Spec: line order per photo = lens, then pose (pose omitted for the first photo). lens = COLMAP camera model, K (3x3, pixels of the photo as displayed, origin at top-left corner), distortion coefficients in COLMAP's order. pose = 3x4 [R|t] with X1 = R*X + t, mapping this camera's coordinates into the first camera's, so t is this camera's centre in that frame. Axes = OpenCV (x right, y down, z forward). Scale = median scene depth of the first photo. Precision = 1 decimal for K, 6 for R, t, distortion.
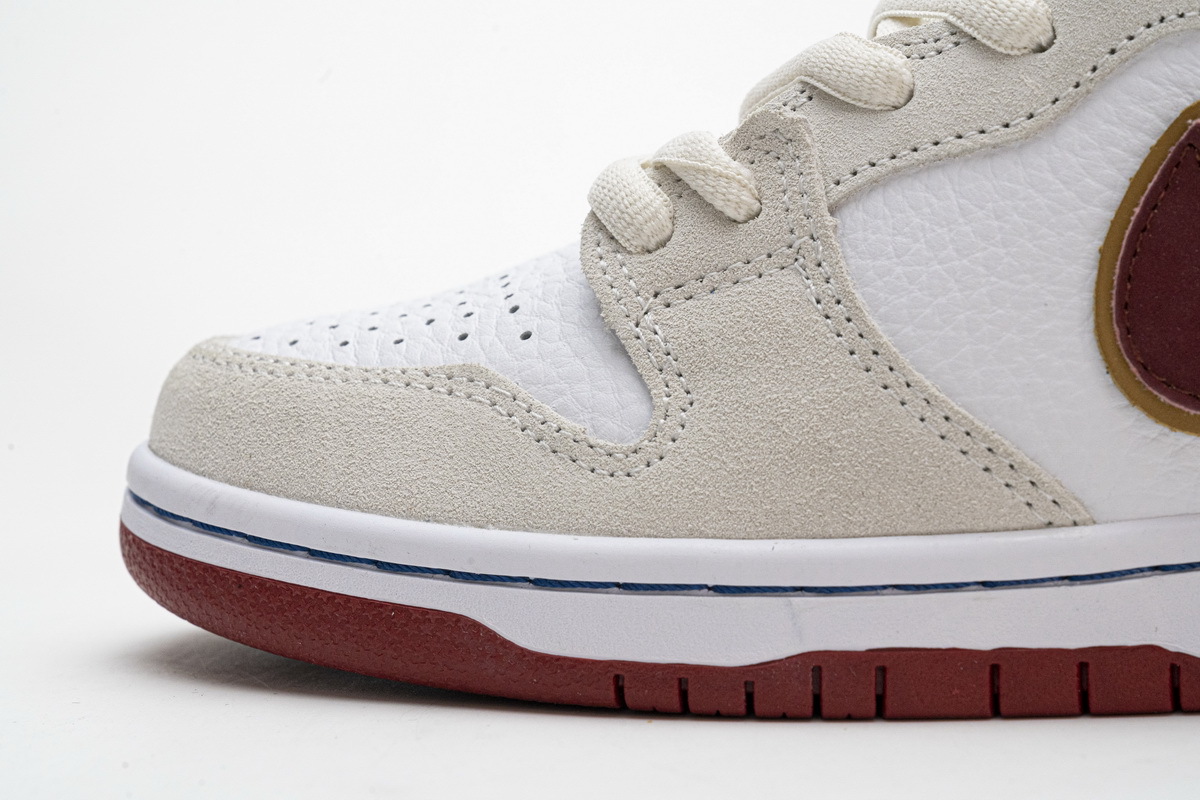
lens RADIAL K [[2295.6, 0, 600.0], [0, 2295.6, 400.0], [0, 0, 1]] dist [0.026624, -0.174008]
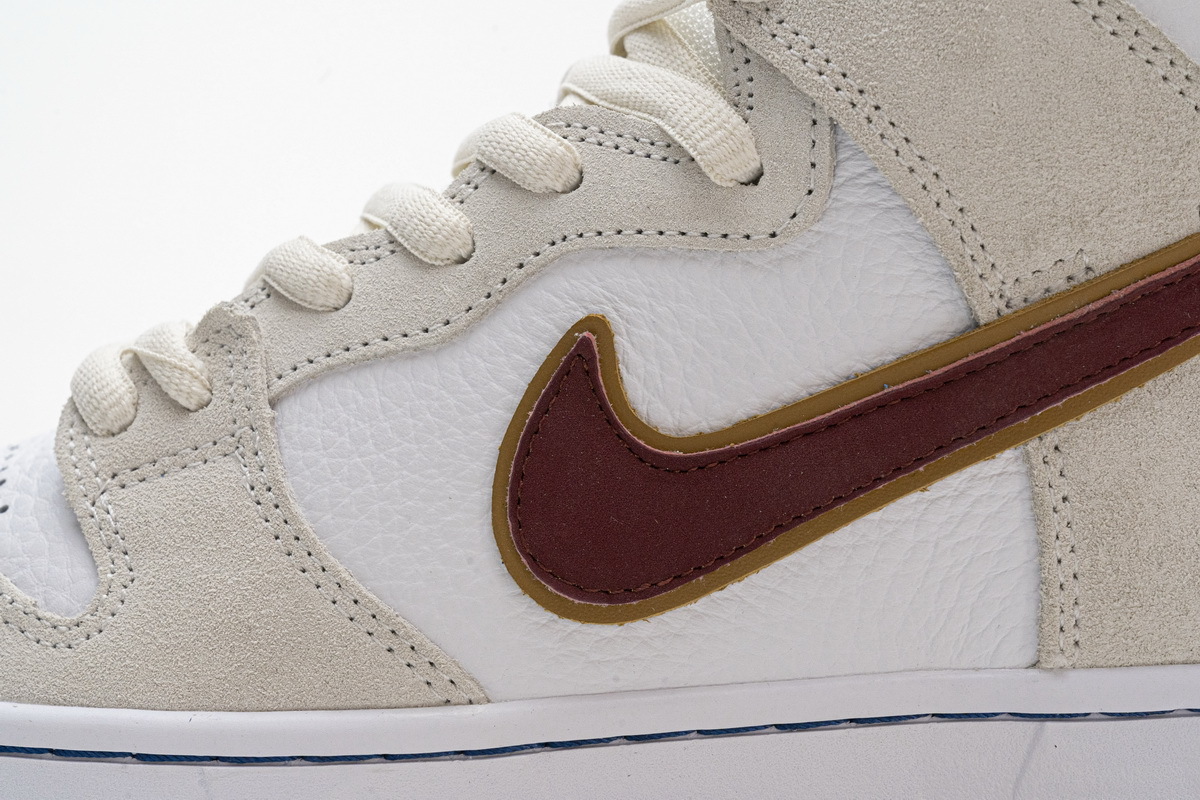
lens RADIAL K [[2295.6, 0, 600.0], [0, 2295.6, 400.0], [0, 0, 1]] dist [0.026624, -0.174008]
pose [[0.998866, 0.023213, 0.041579, 0.213385], [-0.021402, 0.998825, -0.043489, -0.041094], [-0.042540, 0.042550, 0.998188, -0.083145]]
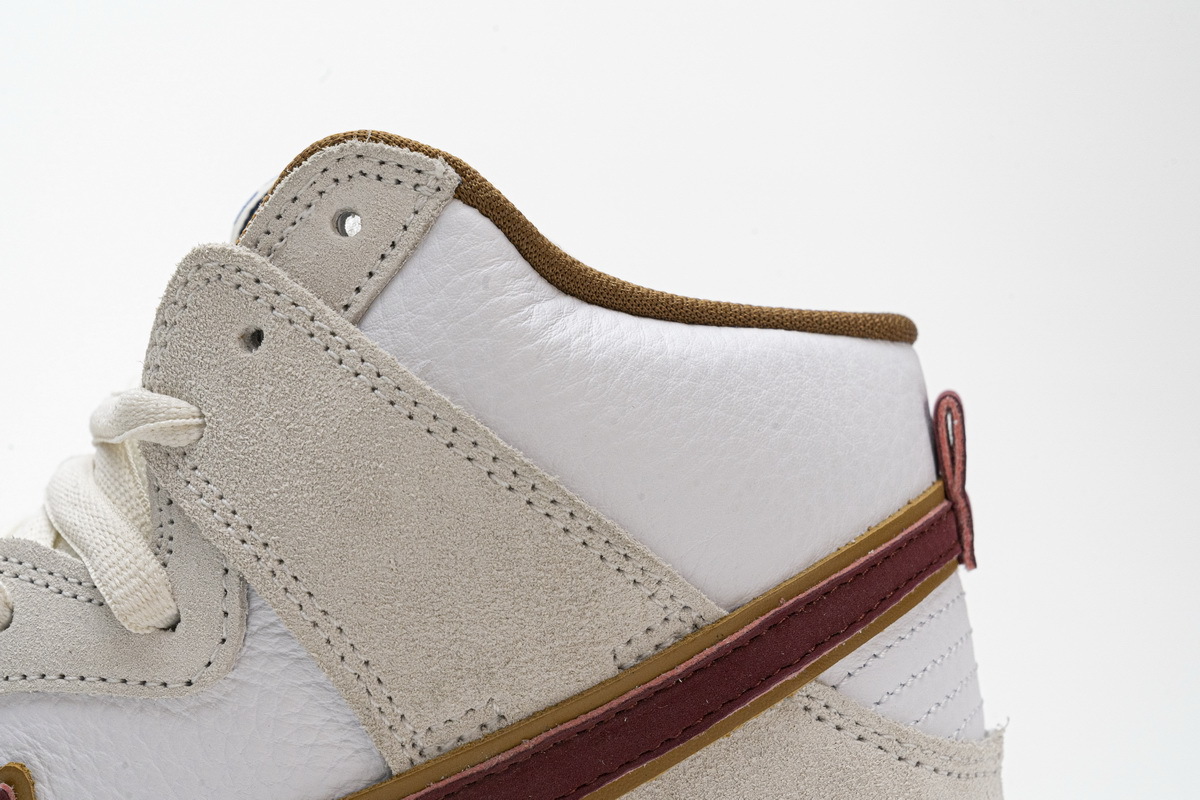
lens RADIAL K [[2295.6, 0, 600.0], [0, 2295.6, 400.0], [0, 0, 1]] dist [0.026624, -0.174008]
pose [[0.999219, 0.010157, 0.038175, 0.477975], [-0.007726, 0.997965, -0.063293, -0.226330], [-0.038740, 0.062949, 0.997265, -0.097642]]
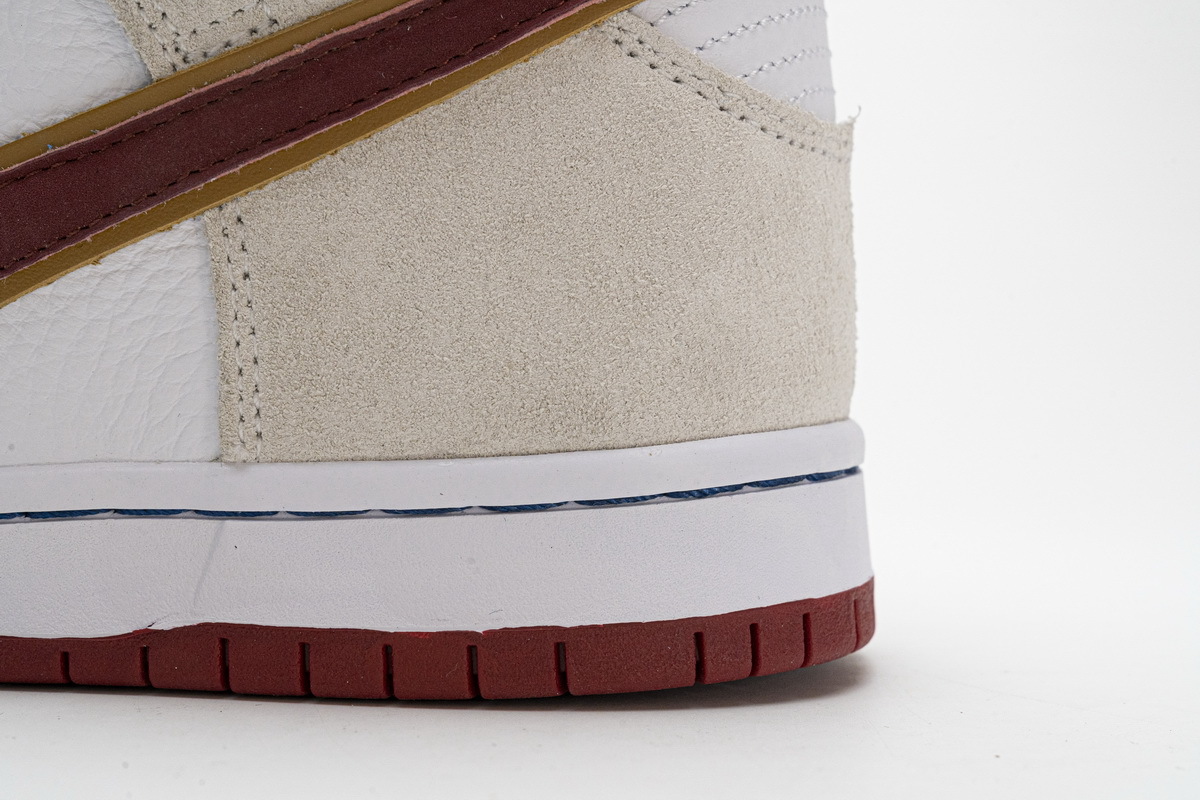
lens RADIAL K [[2295.6, 0, 600.0], [0, 2295.6, 400.0], [0, 0, 1]] dist [0.026624, -0.174008]
pose [[0.998947, 0.045095, 0.008427, 0.606438], [-0.045090, 0.998983, -0.000791, -0.000925], [-0.008454, 0.000411, 0.999964, 0.000849]]
